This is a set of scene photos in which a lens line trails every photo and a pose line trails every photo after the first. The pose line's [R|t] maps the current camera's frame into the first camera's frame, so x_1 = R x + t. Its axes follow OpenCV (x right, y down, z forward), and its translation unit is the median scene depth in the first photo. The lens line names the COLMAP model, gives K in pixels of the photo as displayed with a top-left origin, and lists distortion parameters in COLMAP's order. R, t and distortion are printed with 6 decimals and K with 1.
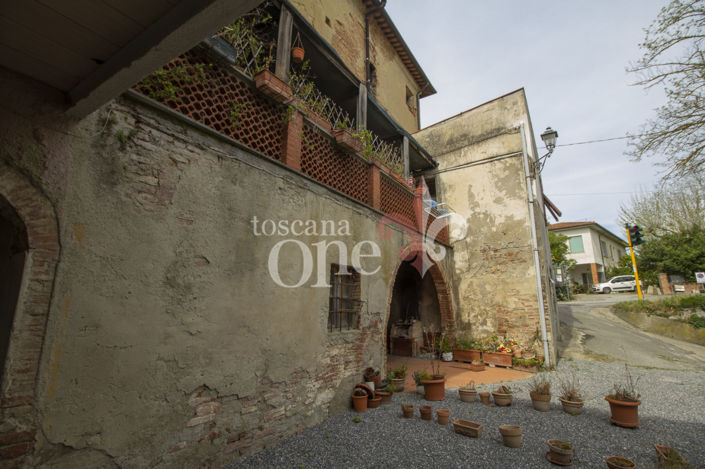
lens RADIAL K [[326.1, 0, 352.3], [0, 326.1, 234.6], [0, 0, 1]] dist [-0.015035, -0.005933]
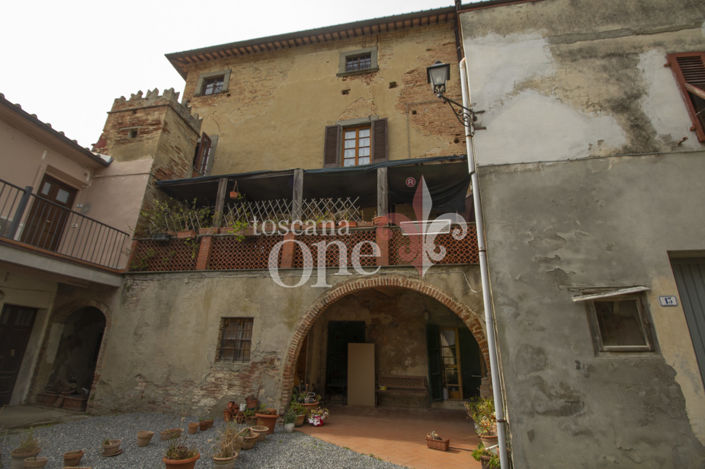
lens RADIAL K [[326.1, 0, 349.6], [0, 326.1, 235.4], [0, 0, 1]] dist [-0.015035, -0.005933]
pose [[0.379044, -0.306327, -0.873206, 2.152603], [0.172878, 0.950449, -0.258381, 0.289690], [0.909087, -0.053020, 0.413219, 1.191519]]
